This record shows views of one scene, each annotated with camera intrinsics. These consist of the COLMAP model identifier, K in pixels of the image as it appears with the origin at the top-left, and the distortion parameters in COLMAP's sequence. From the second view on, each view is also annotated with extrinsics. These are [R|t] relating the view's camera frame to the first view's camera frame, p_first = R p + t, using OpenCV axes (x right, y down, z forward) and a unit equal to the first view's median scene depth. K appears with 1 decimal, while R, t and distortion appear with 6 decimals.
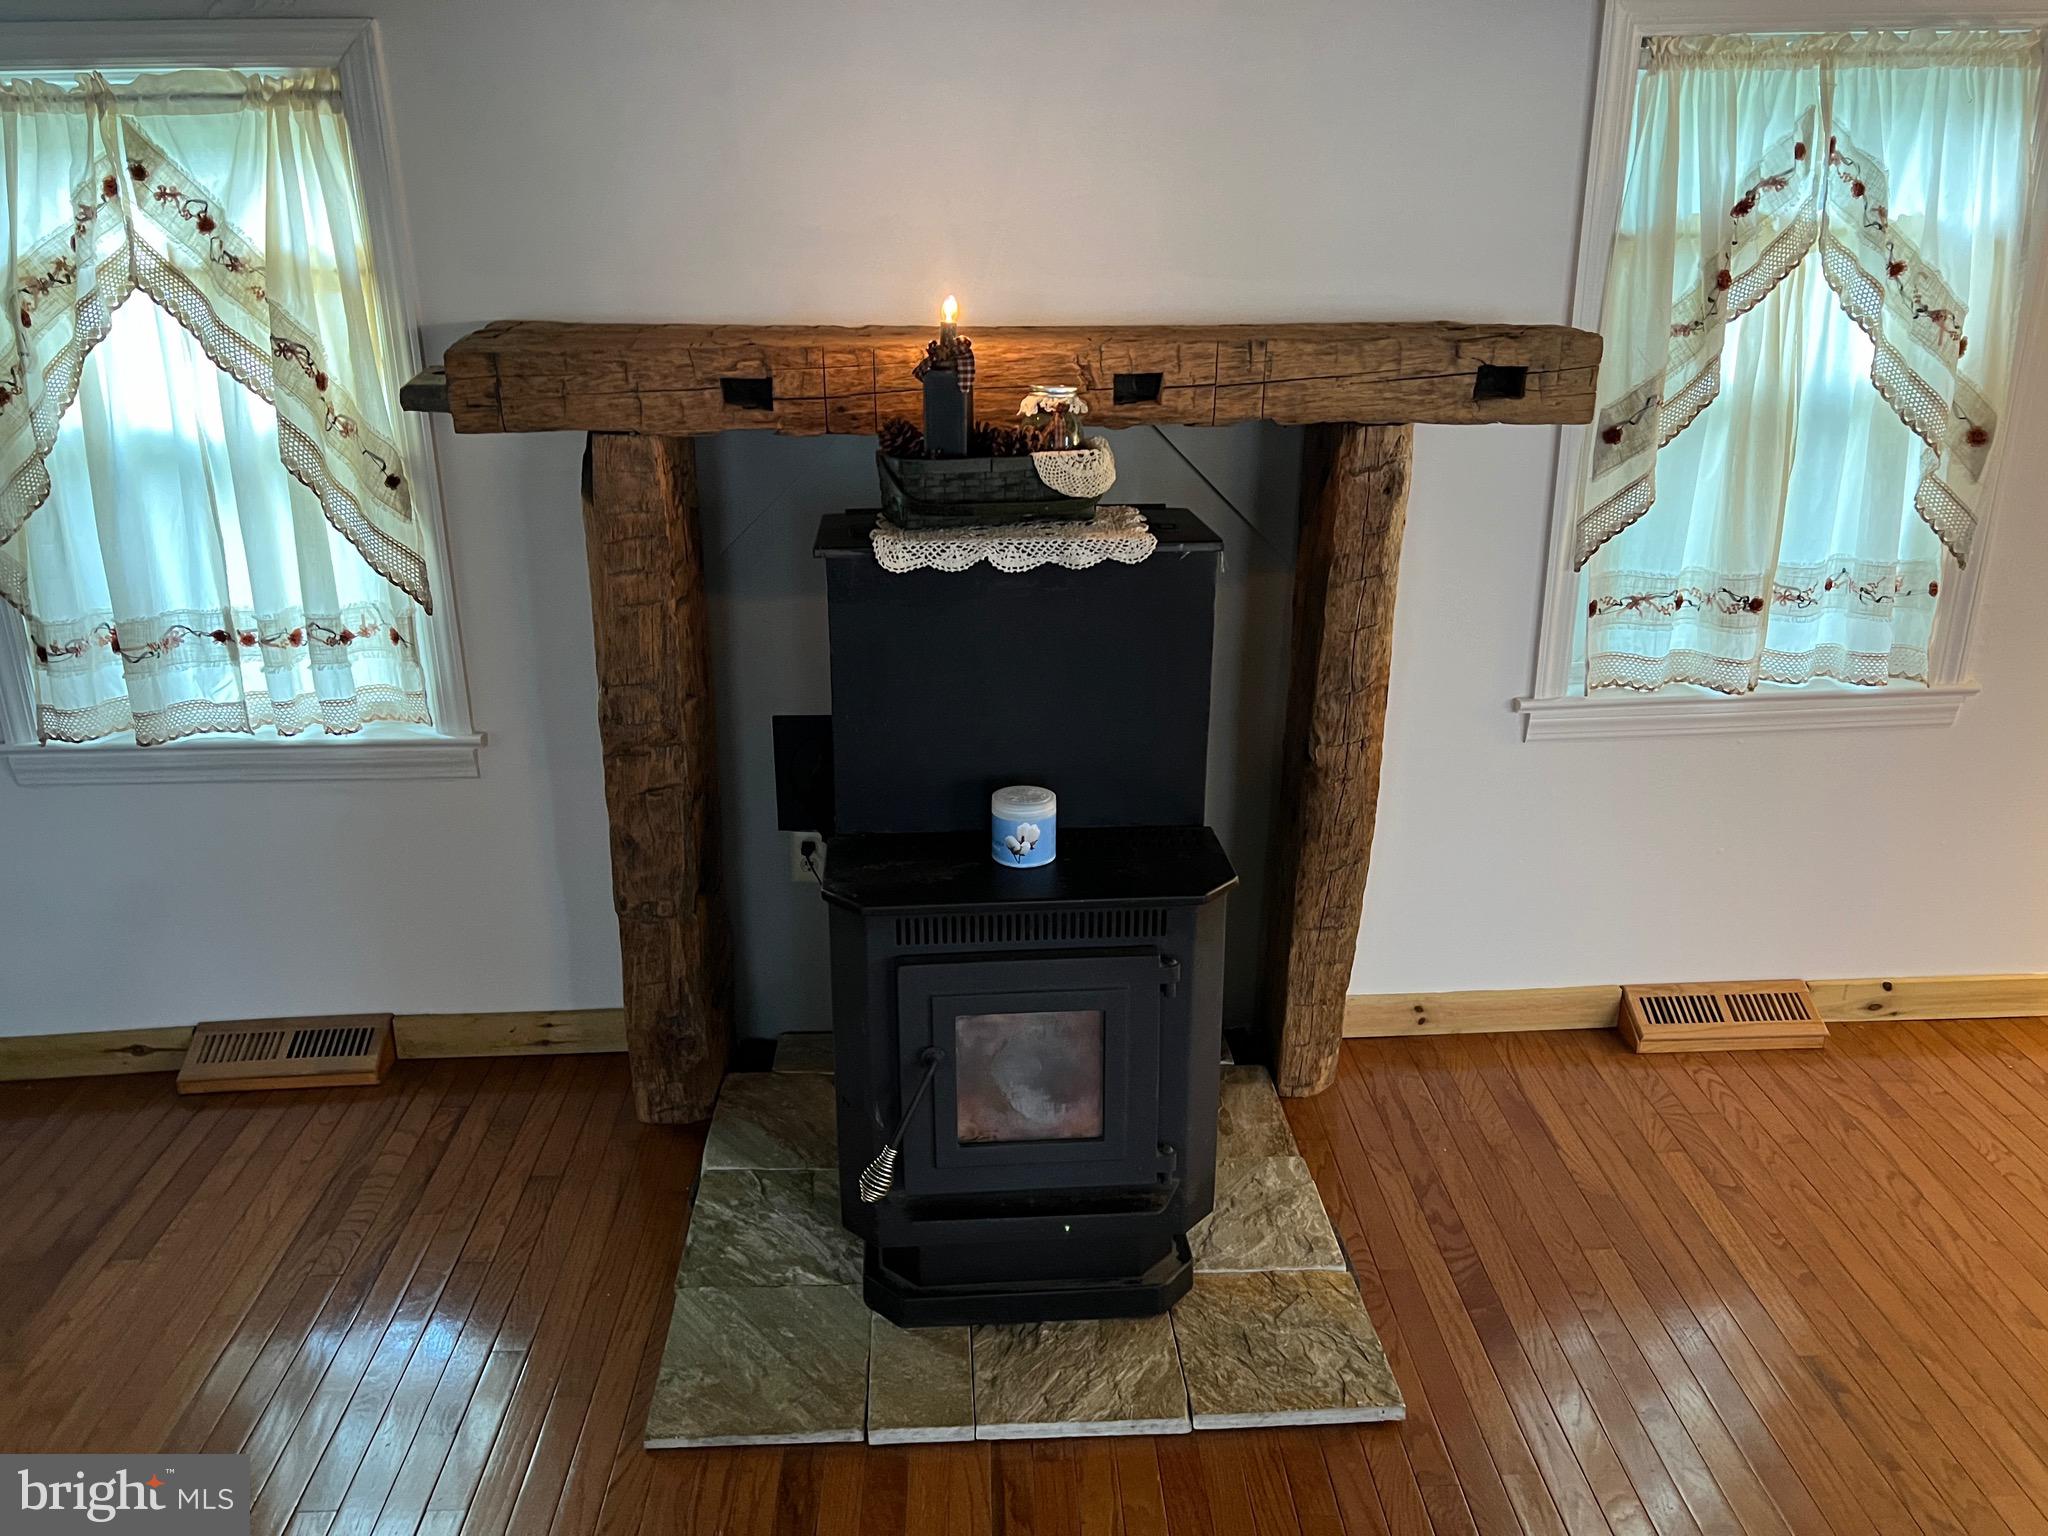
lens RADIAL K [[1595.8, 0, 1029.7], [0, 1595.8, 770.1], [0, 0, 1]] dist [0.034904, -0.027078]
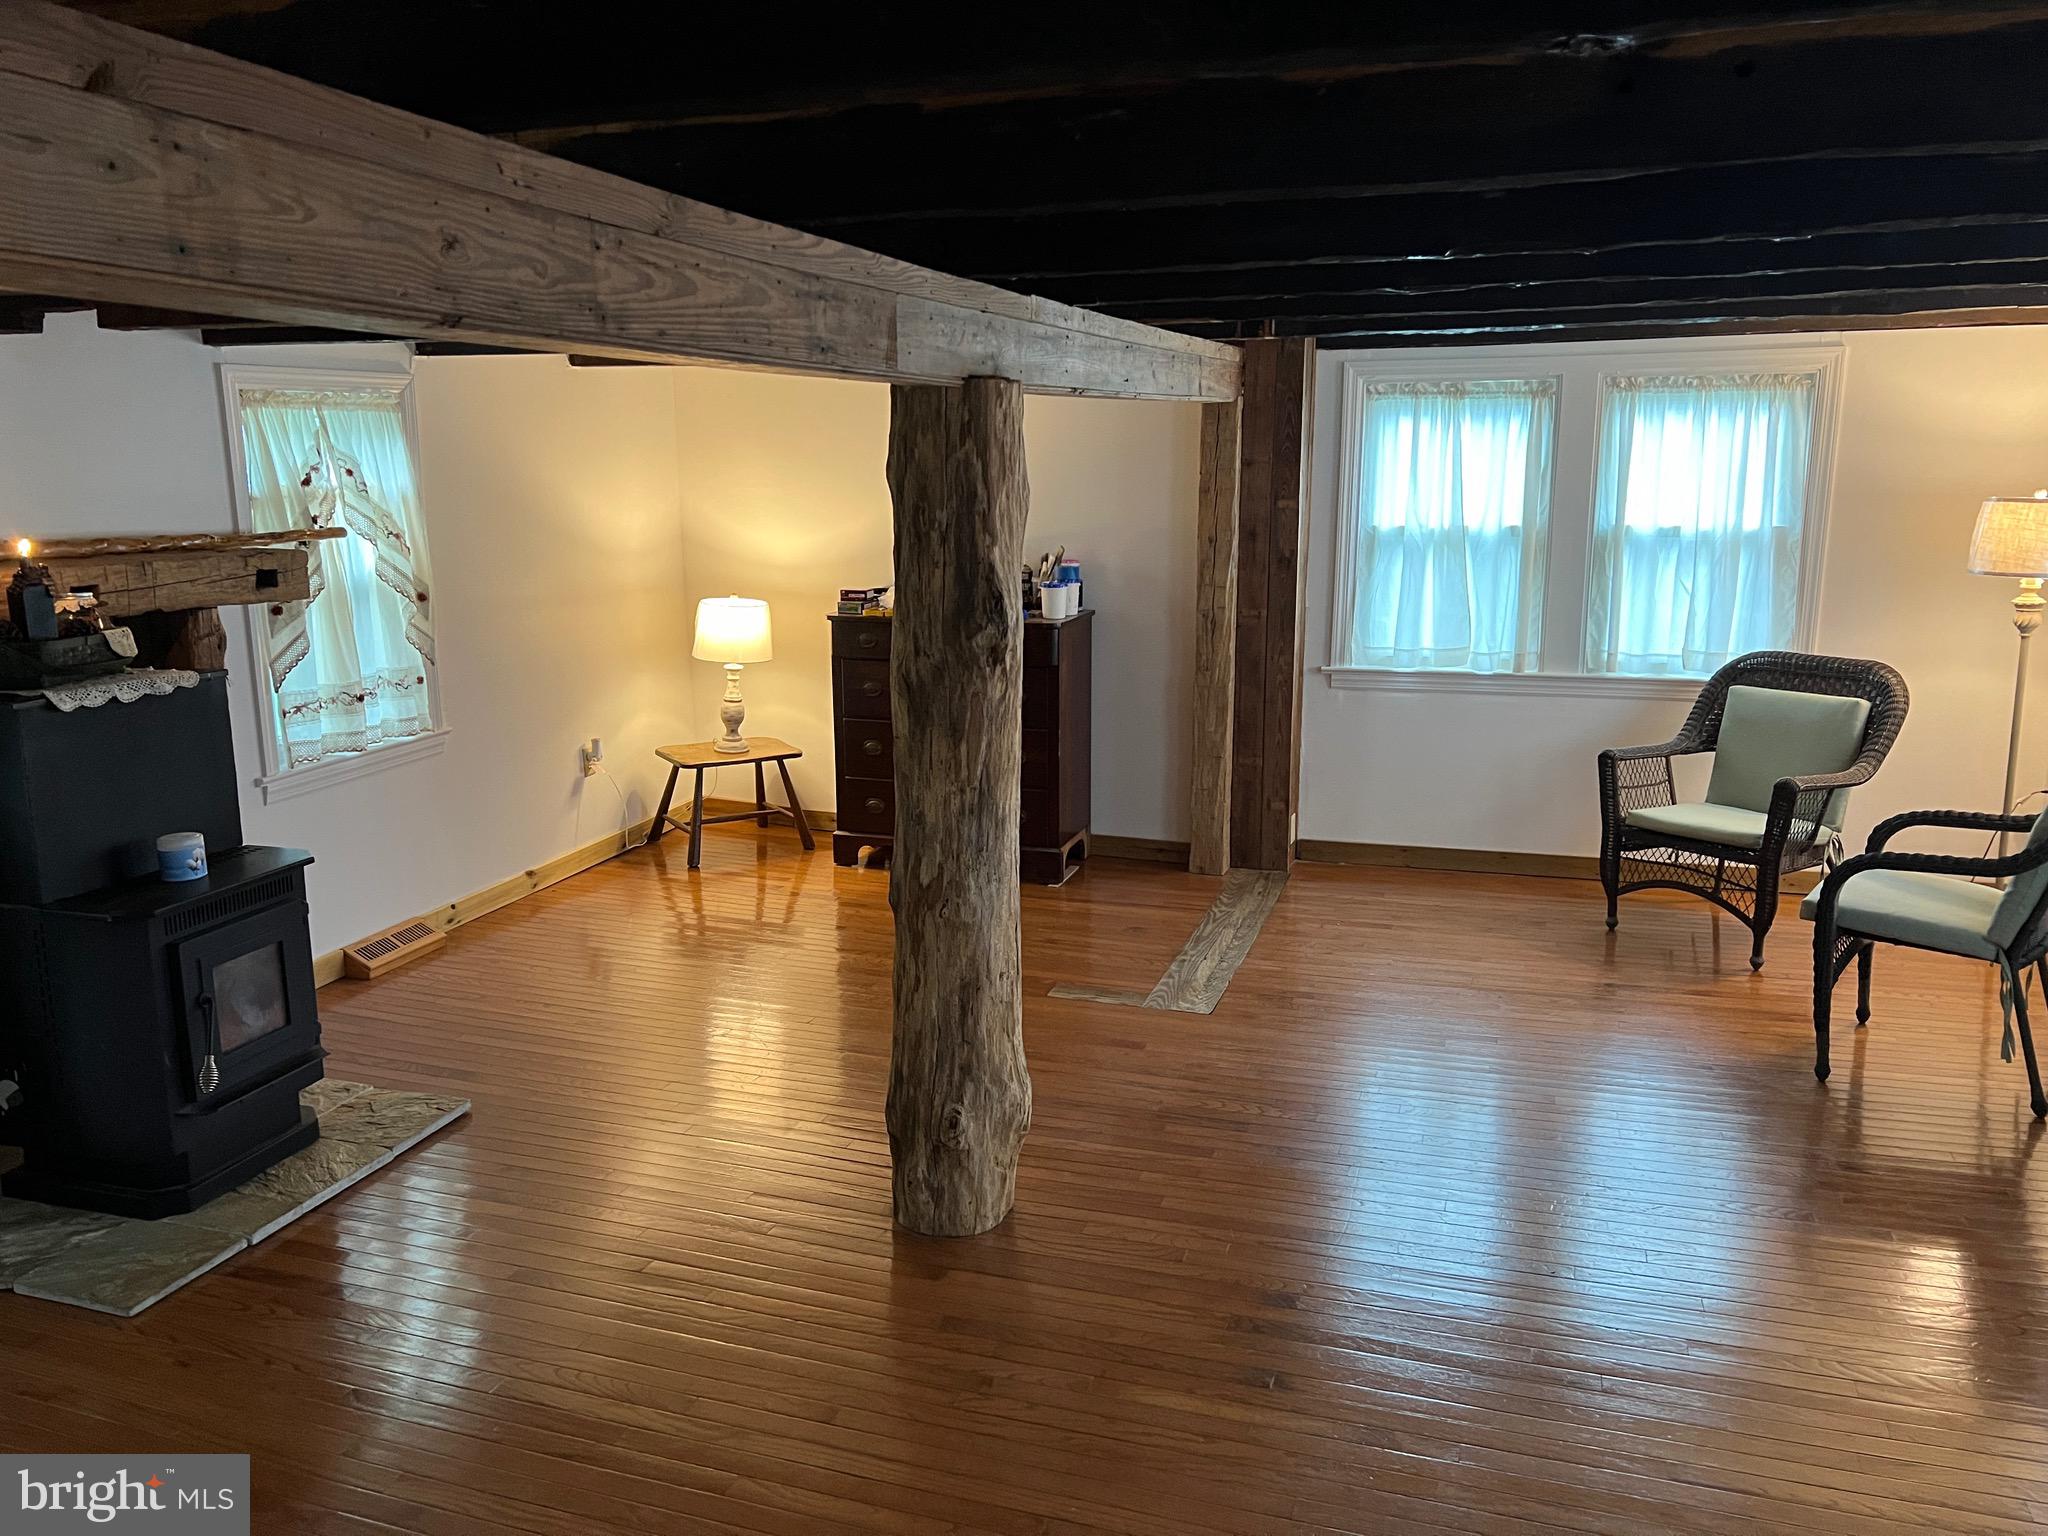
lens RADIAL K [[1529.5, 0, 989.9], [0, 1529.5, 767.6], [0, 0, 1]] dist [0.041270, -0.054334]
pose [[0.375463, -0.178618, 0.909463, -0.890035], [0.317568, 0.946650, 0.054816, 0.101399], [-0.870734, 0.268235, 0.412156, -0.290138]]
